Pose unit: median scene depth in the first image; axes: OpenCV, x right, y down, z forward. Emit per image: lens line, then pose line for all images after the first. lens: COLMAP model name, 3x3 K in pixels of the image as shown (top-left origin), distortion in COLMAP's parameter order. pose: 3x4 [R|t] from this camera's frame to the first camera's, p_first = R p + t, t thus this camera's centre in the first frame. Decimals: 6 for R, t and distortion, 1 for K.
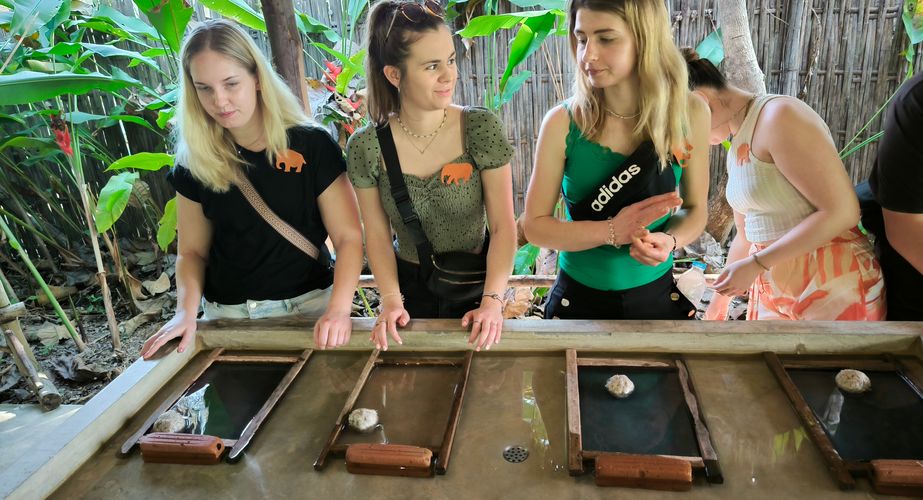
lens RADIAL K [[632.9, 0, 461.5], [0, 632.9, 250.0], [0, 0, 1]] dist [0.050357, -0.032580]
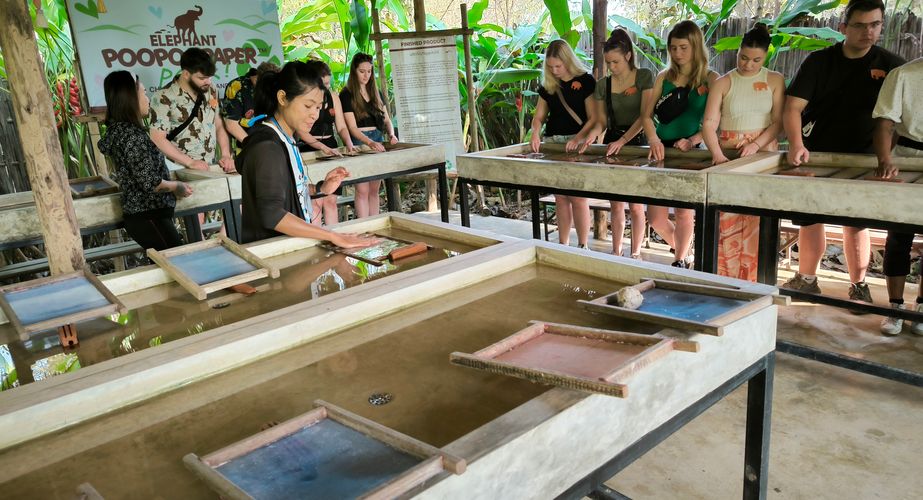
lens RADIAL K [[632.9, 0, 461.5], [0, 632.9, 250.0], [0, 0, 1]] dist [0.050357, -0.032580]
pose [[0.786802, 0.184255, -0.589061, 1.093407], [-0.208077, 0.977714, 0.027898, 0.582375], [0.581074, 0.100620, 0.807607, -1.456446]]
